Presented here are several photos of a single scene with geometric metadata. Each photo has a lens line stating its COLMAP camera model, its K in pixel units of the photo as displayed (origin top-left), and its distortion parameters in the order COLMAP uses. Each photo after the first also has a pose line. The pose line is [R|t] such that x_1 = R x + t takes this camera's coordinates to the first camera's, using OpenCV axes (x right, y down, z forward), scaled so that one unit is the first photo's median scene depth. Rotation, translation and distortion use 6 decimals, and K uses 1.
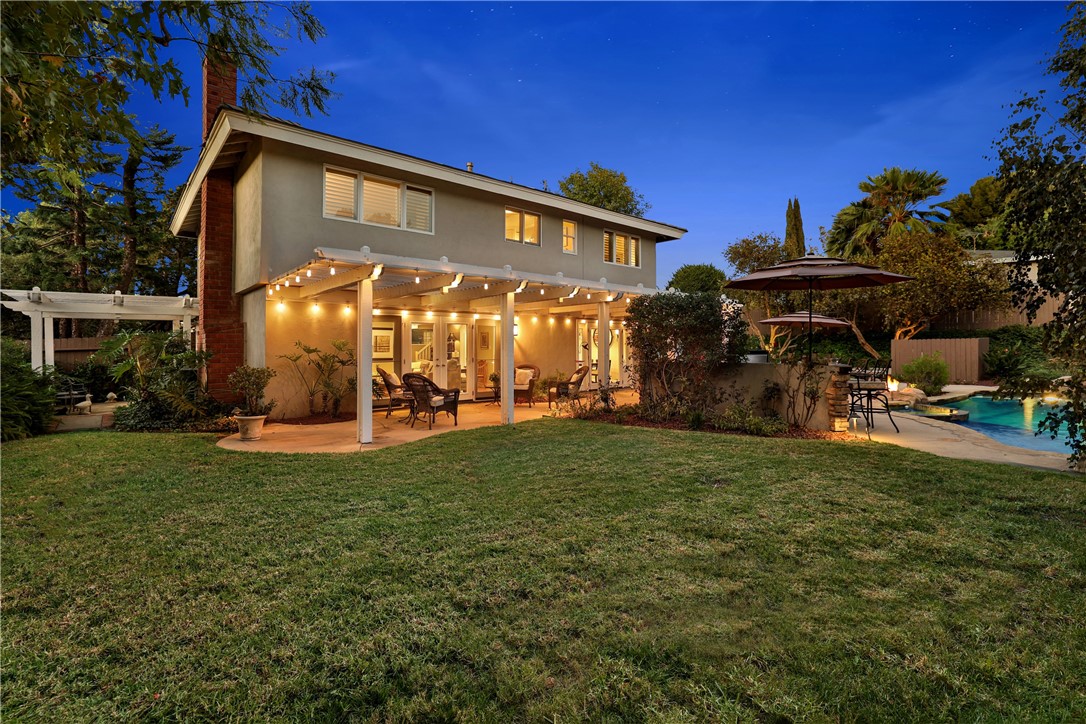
lens RADIAL K [[490.9, 0, 567.0], [0, 490.9, 342.8], [0, 0, 1]] dist [0.005030, 0.001397]
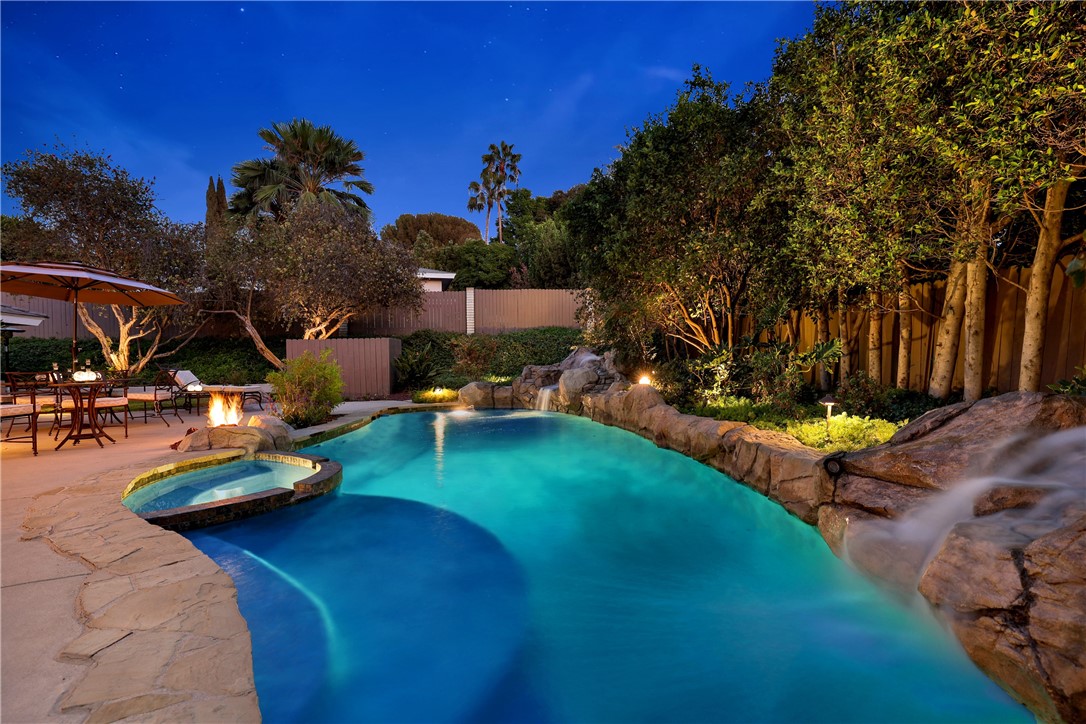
lens RADIAL K [[510.6, 0, 527.4], [0, 510.6, 378.0], [0, 0, 1]] dist [-0.004173, -0.001070]
pose [[0.598542, -0.028386, 0.800589, 0.260756], [0.007027, 0.999520, 0.030186, 0.023801], [-0.801061, -0.012442, 0.598453, 0.282076]]
